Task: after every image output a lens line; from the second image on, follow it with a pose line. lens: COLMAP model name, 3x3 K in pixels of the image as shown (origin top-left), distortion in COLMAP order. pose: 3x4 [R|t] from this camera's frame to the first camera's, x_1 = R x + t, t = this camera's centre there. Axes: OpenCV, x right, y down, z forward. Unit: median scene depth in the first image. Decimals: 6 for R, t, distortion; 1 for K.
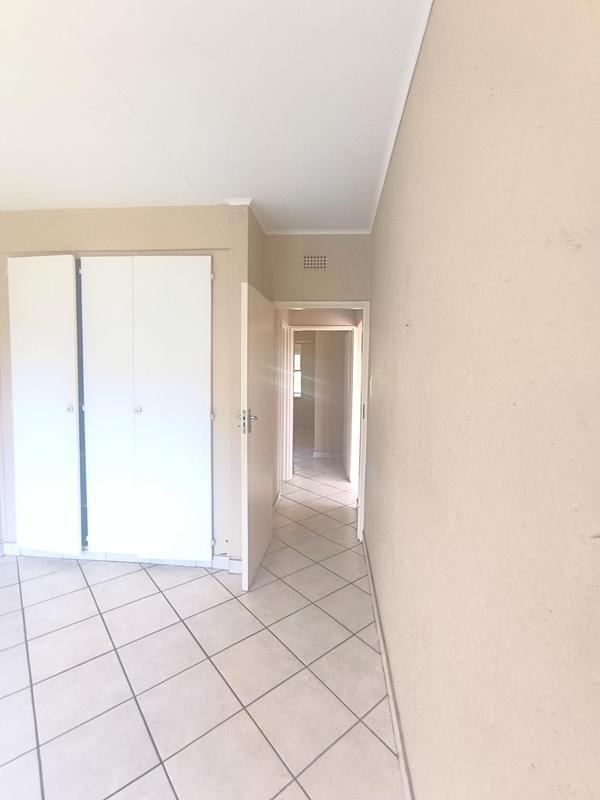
lens RADIAL K [[365.6, 0, 300.0], [0, 365.6, 400.0], [0, 0, 1]] dist [-0.031753, 0.018774]
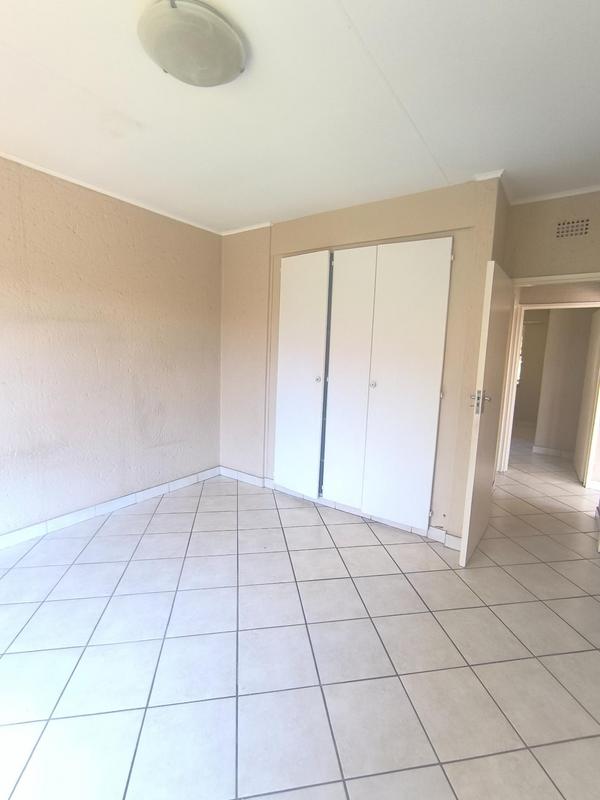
lens RADIAL K [[365.6, 0, 300.0], [0, 365.6, 400.0], [0, 0, 1]] dist [-0.031753, 0.018774]
pose [[0.870219, 0.084883, -0.485298, -0.086072], [-0.062226, 0.996094, 0.062644, 0.019920], [0.488719, -0.024315, 0.872102, -0.098616]]
